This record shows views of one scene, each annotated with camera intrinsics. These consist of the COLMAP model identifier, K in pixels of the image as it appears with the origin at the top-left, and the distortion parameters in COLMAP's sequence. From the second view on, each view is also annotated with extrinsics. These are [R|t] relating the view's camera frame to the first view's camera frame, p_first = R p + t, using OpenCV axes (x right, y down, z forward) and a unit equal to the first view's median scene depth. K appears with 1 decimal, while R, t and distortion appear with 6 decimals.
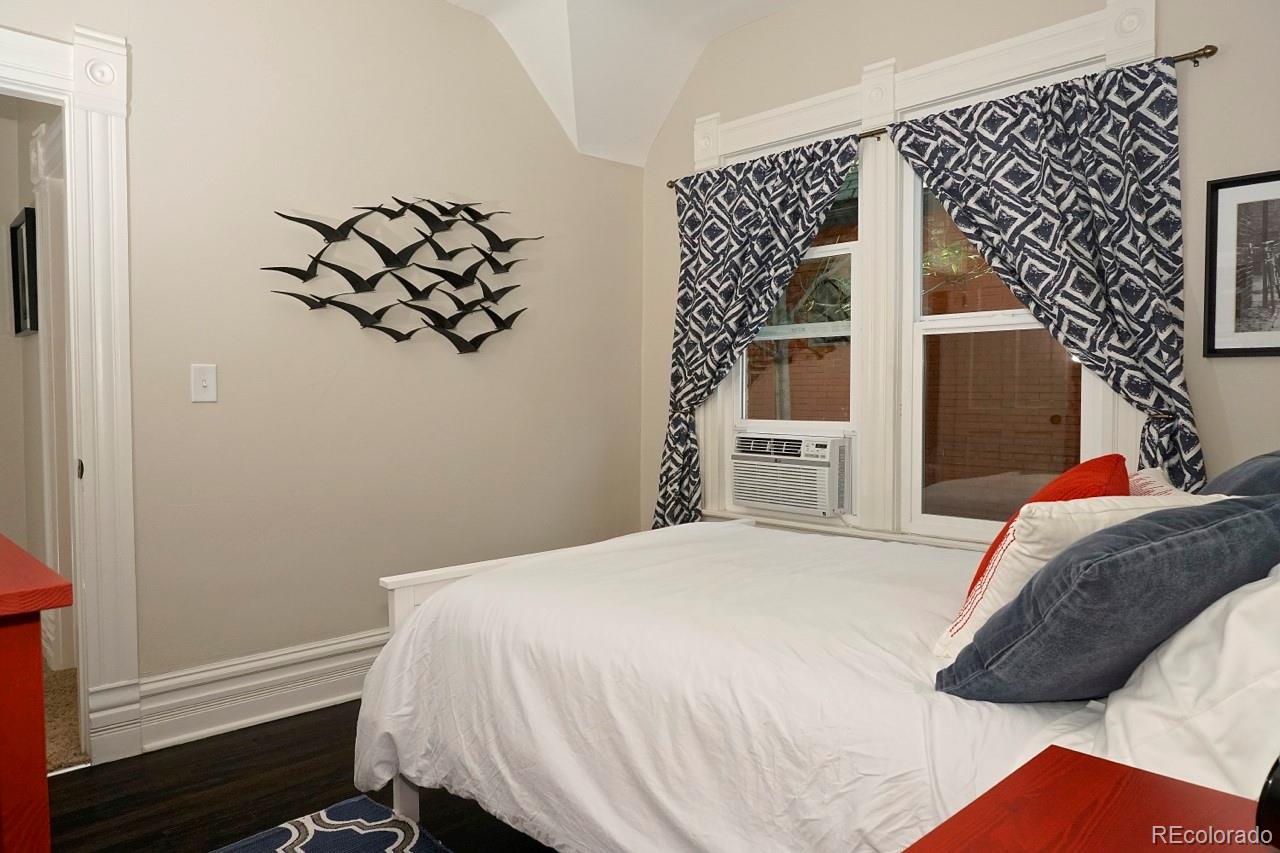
lens RADIAL K [[882.4, 0, 639.7], [0, 882.4, 446.1], [0, 0, 1]] dist [-0.029266, -0.002475]
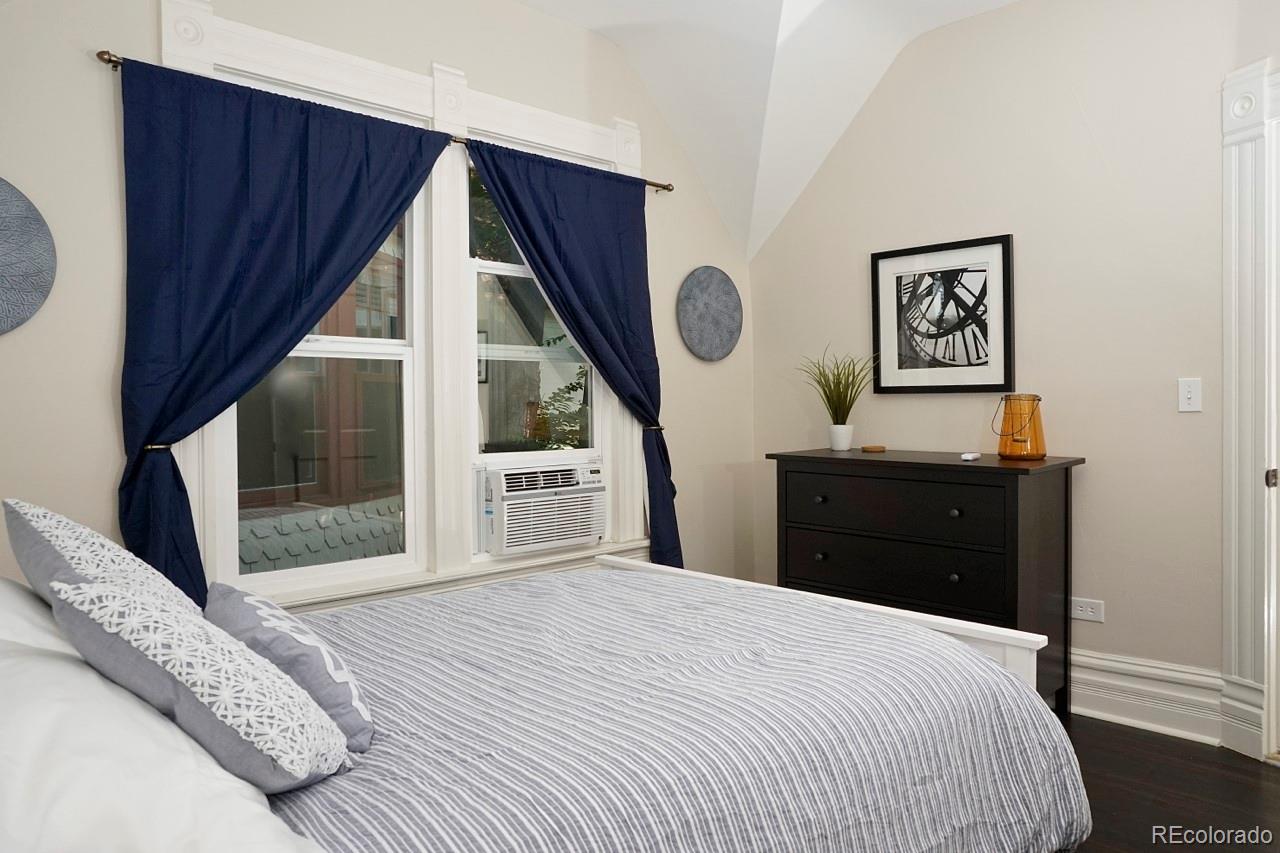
lens RADIAL K [[844.3, 0, 635.8], [0, 844.3, 423.7], [0, 0, 1]] dist [-0.052983, 0.031289]
pose [[0.007314, -0.024389, 0.999676, -0.138049], [0.068407, 0.997373, 0.023832, -0.013644], [-0.997631, 0.068210, 0.008963, 0.171697]]
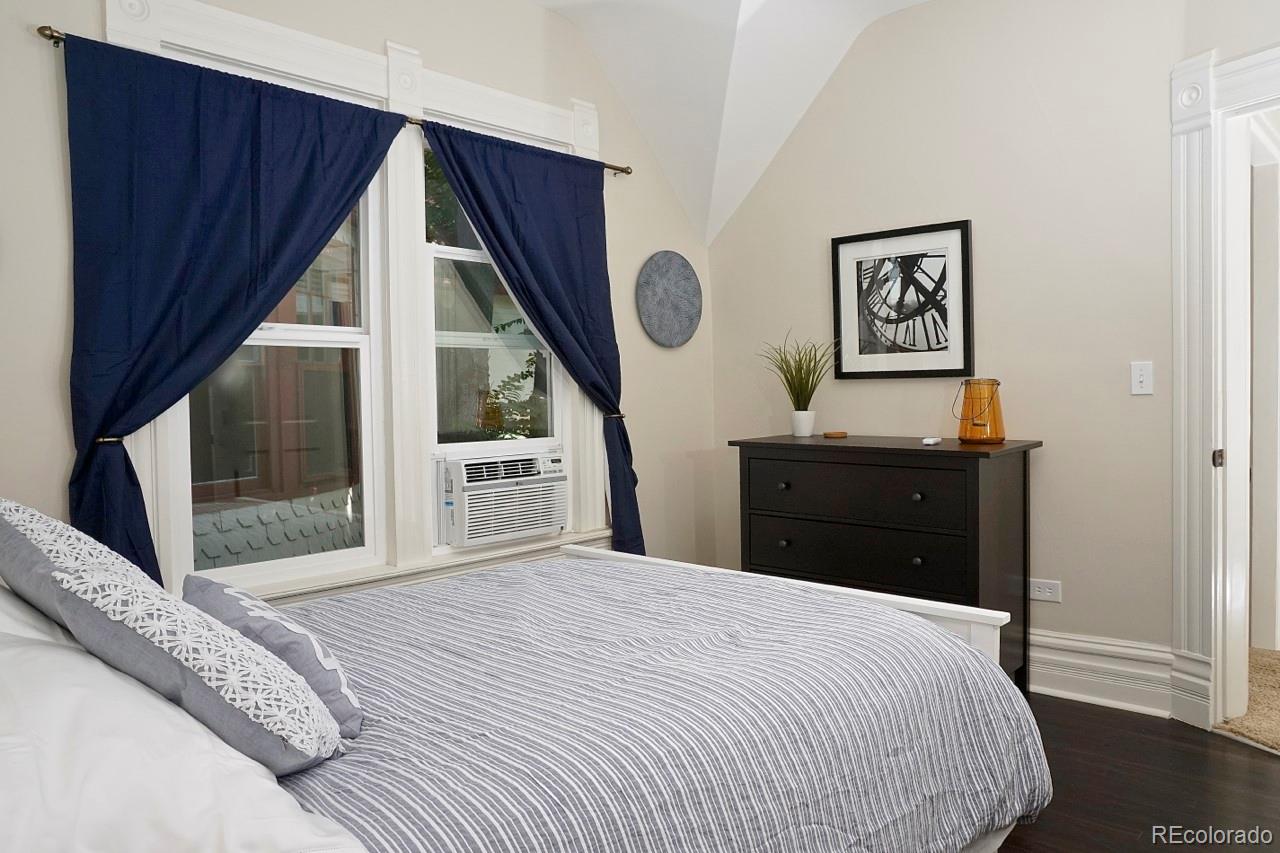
lens RADIAL K [[878.4, 0, 635.4], [0, 878.4, 422.4], [0, 0, 1]] dist [-0.057831, 0.036181]
pose [[-0.052621, -0.035737, 0.997975, -0.142205], [0.075914, 0.996324, 0.039681, -0.013770], [-0.995725, 0.077848, -0.049715, 0.174600]]
